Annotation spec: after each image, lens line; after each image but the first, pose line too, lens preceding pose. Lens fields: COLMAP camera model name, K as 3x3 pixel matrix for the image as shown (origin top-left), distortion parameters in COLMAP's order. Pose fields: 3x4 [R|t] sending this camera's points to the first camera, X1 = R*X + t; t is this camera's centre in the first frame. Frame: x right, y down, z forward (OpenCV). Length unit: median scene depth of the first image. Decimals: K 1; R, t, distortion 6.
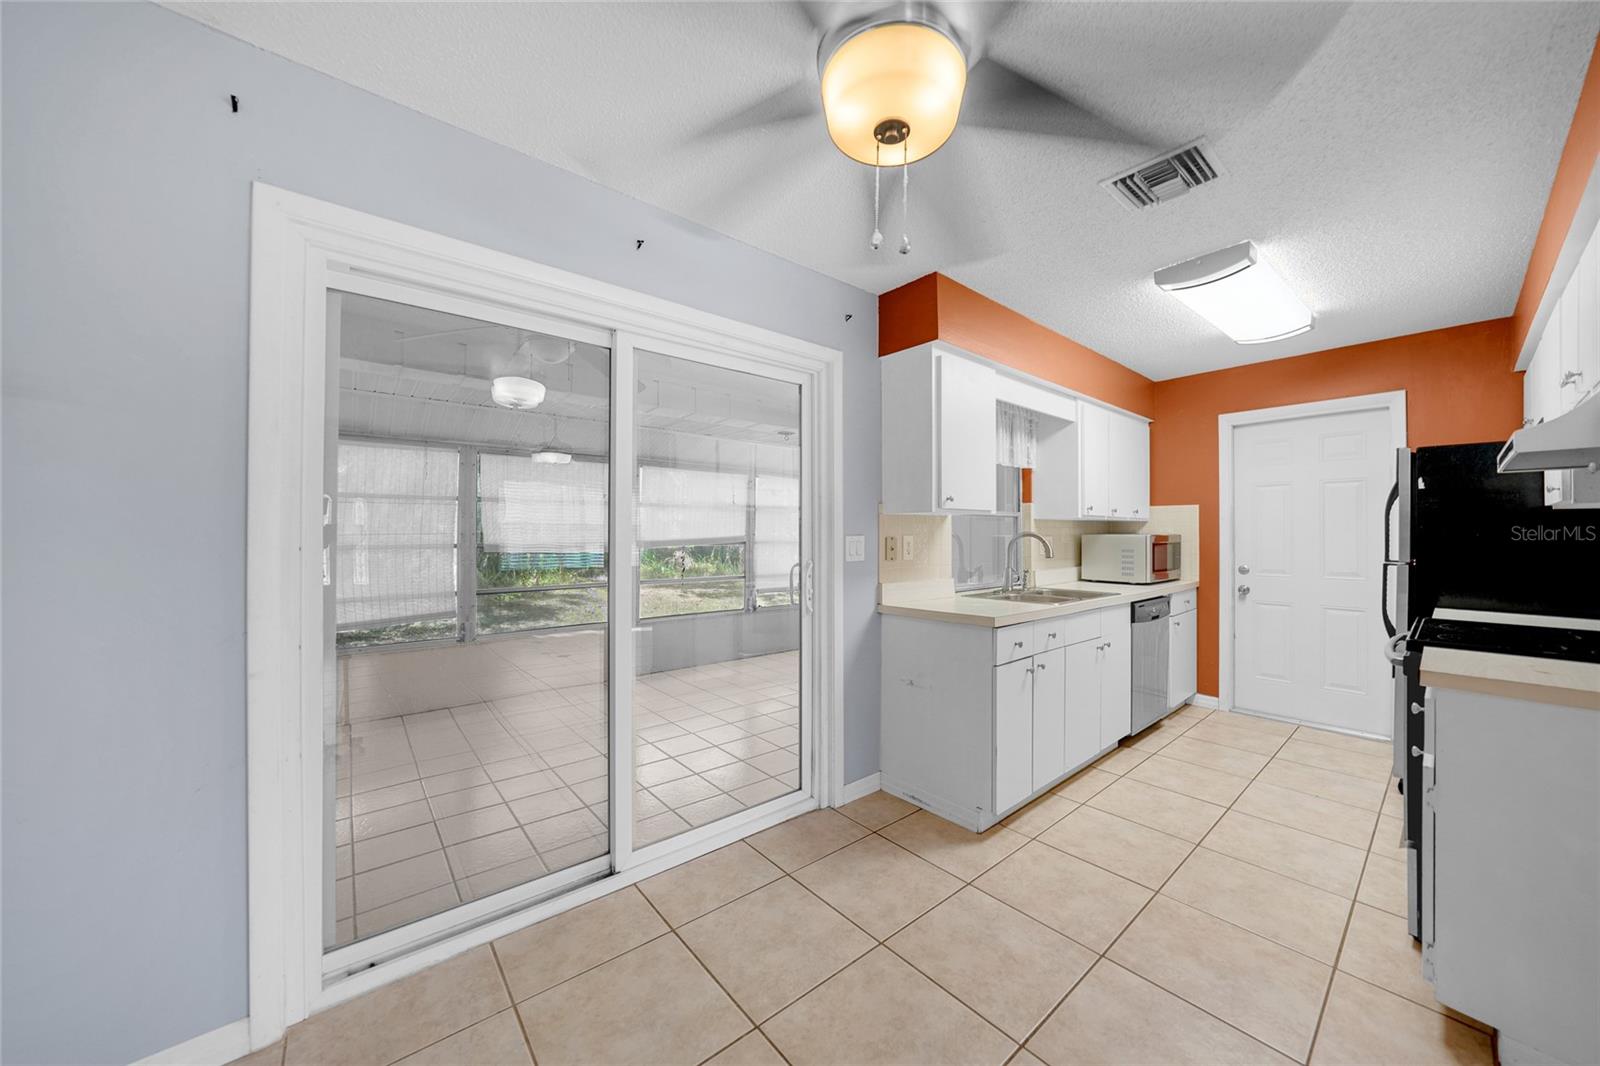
lens RADIAL K [[561.4, 0, 809.4], [0, 561.4, 529.4], [0, 0, 1]] dist [-0.025619, 0.005313]
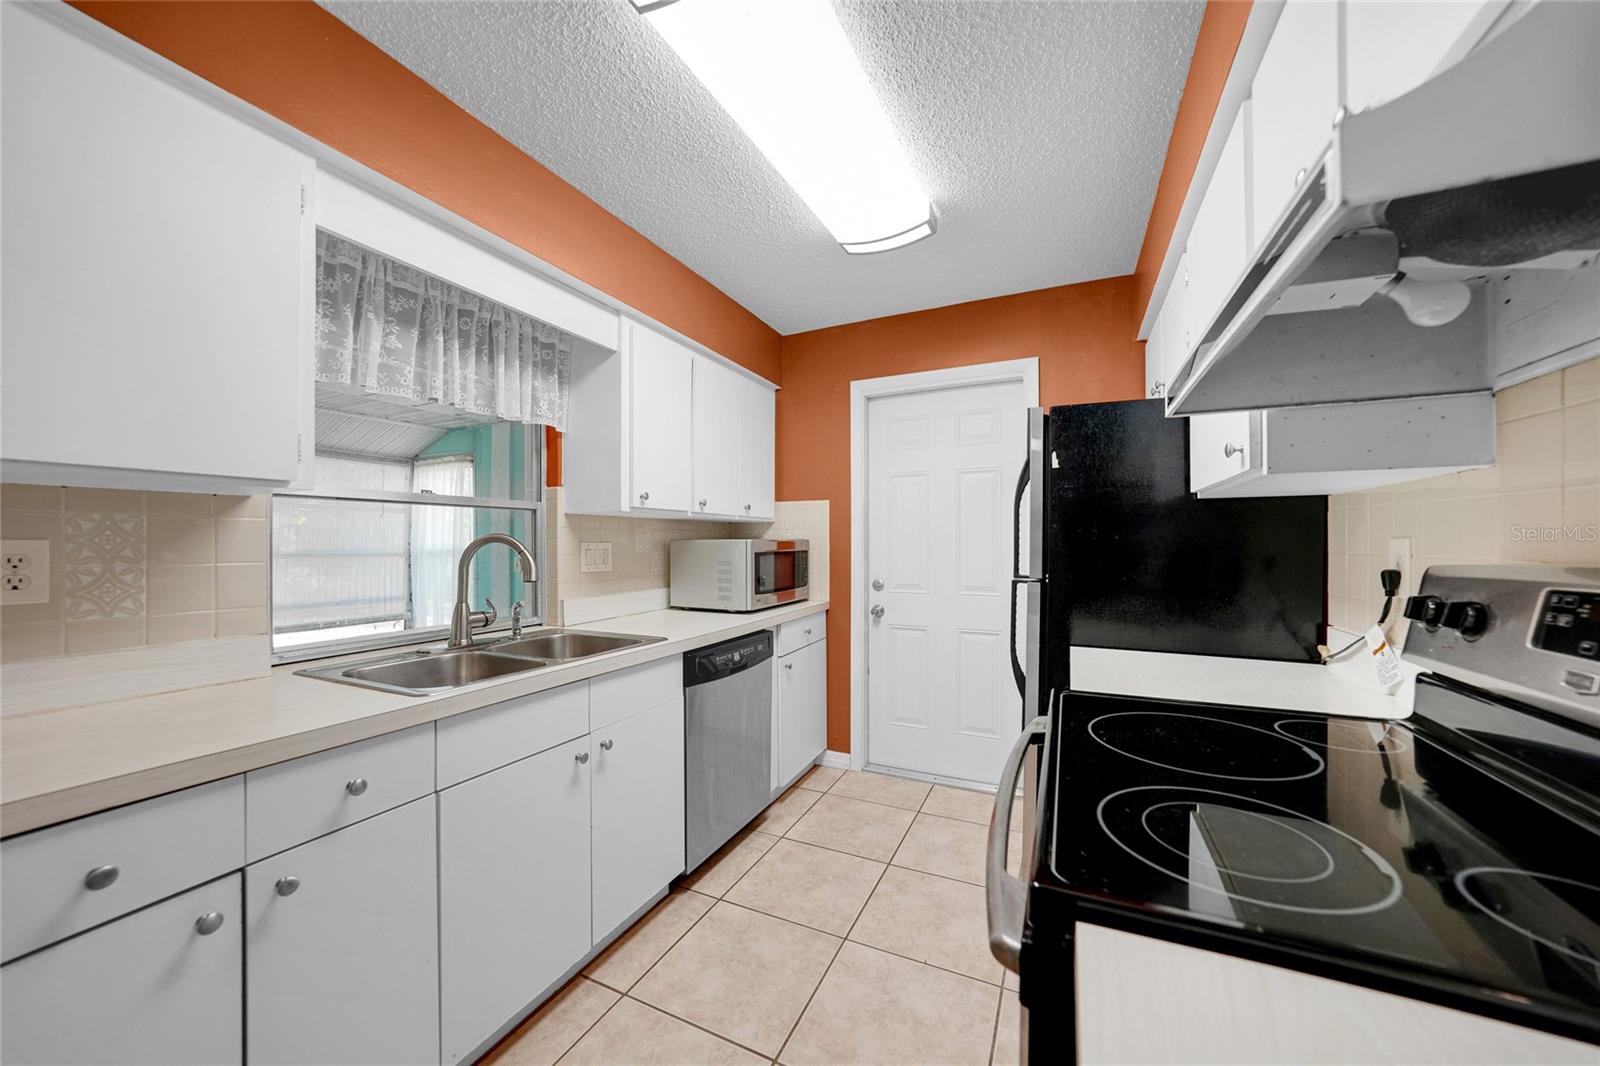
lens RADIAL K [[556.2, 0, 792.4], [0, 556.2, 544.2], [0, 0, 1]] dist [-0.023271, 0.000260]
pose [[0.918504, -0.005695, 0.395371, 0.527969], [0.001611, 0.999942, 0.010660, 0.010841], [-0.395408, -0.009155, 0.918460, 0.481806]]
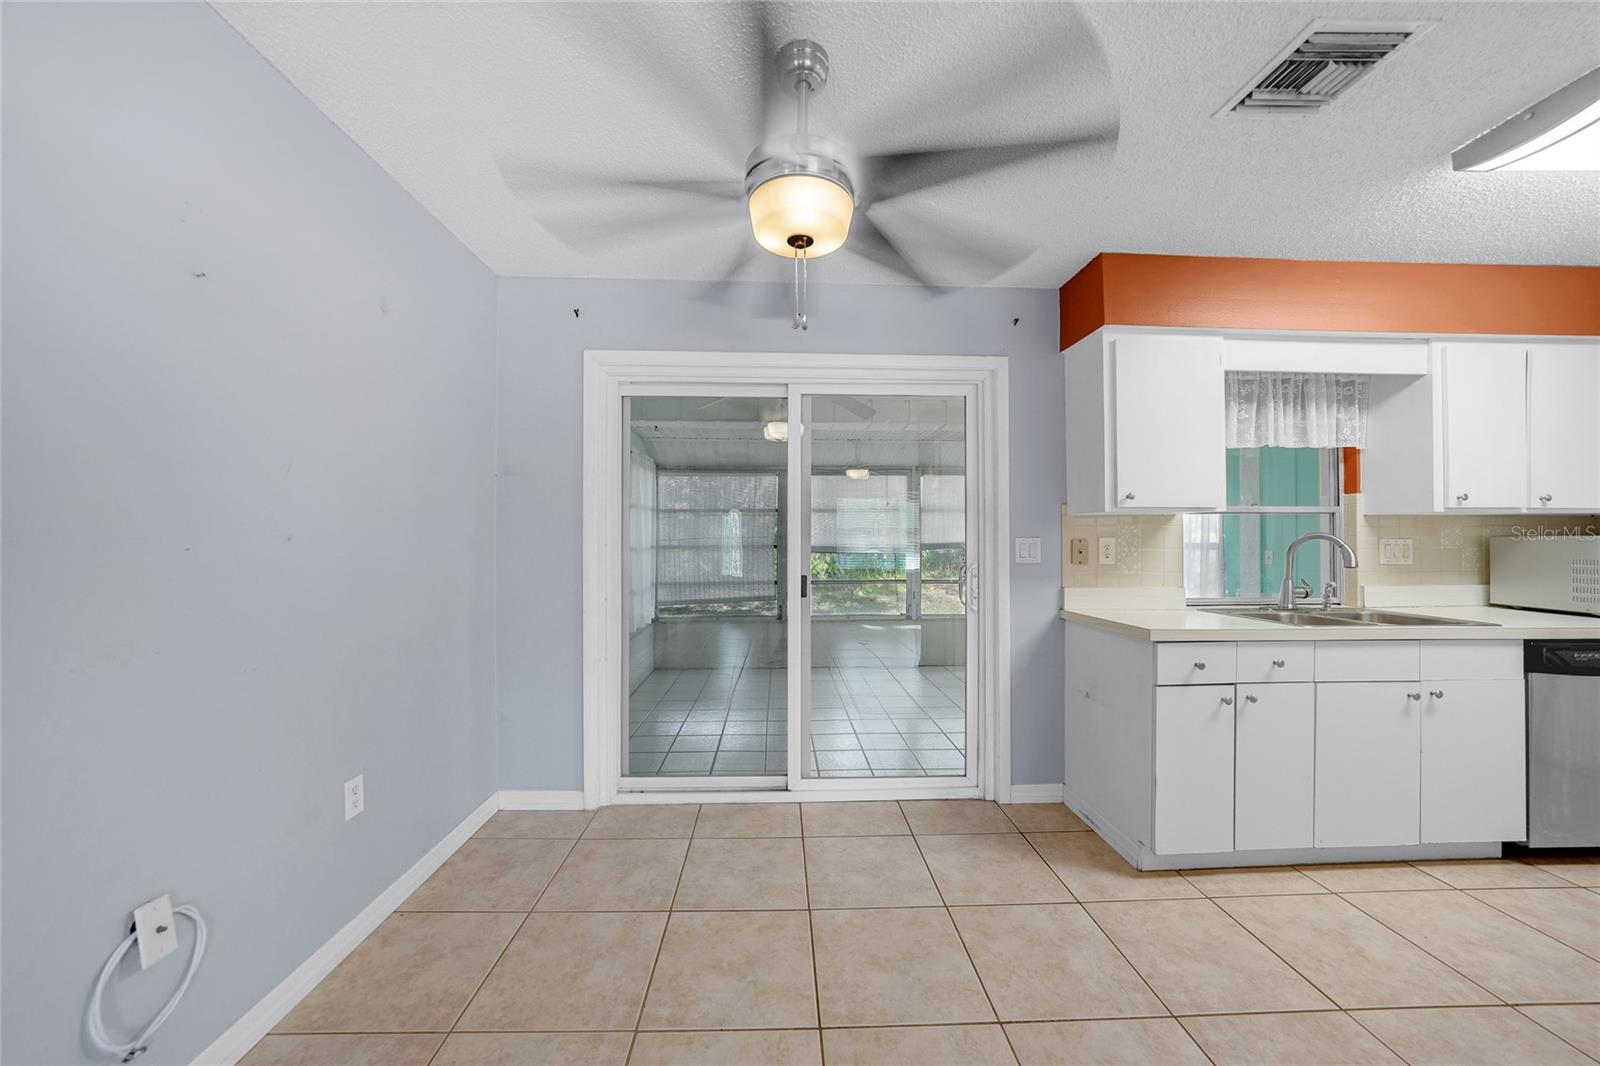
lens RADIAL K [[564.0, 0, 800.0], [0, 564.0, 533.0], [0, 0, 1]] dist [-0.026209, 0.006004]
pose [[0.788417, -0.007509, -0.615095, 0.356810], [0.006453, 0.999971, -0.003938, 0.003625], [0.615107, -0.000865, 0.788443, -0.032343]]
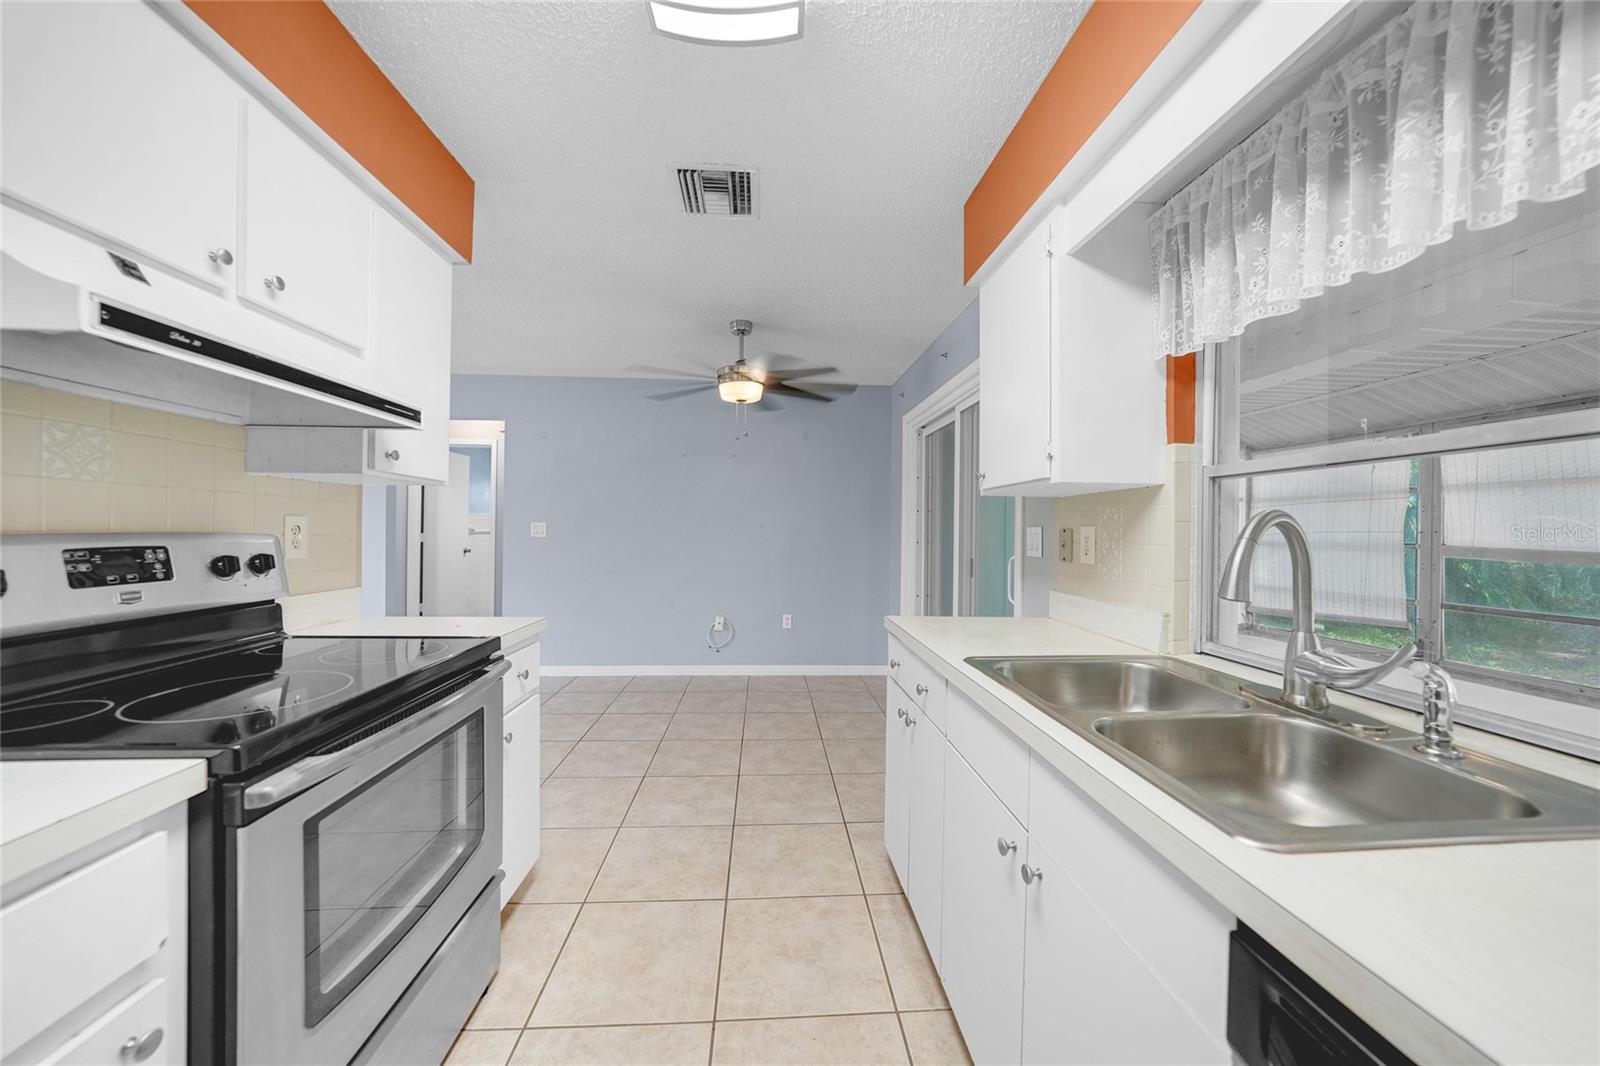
lens RADIAL K [[564.0, 0, 800.0], [0, 564.0, 533.0], [0, 0, 1]] dist [-0.026209, 0.006004]
pose [[-0.596270, -0.003021, -0.802778, 0.922501], [-0.004923, 0.999988, -0.000107, 0.020446], [0.802769, 0.003888, -0.596278, 1.160234]]
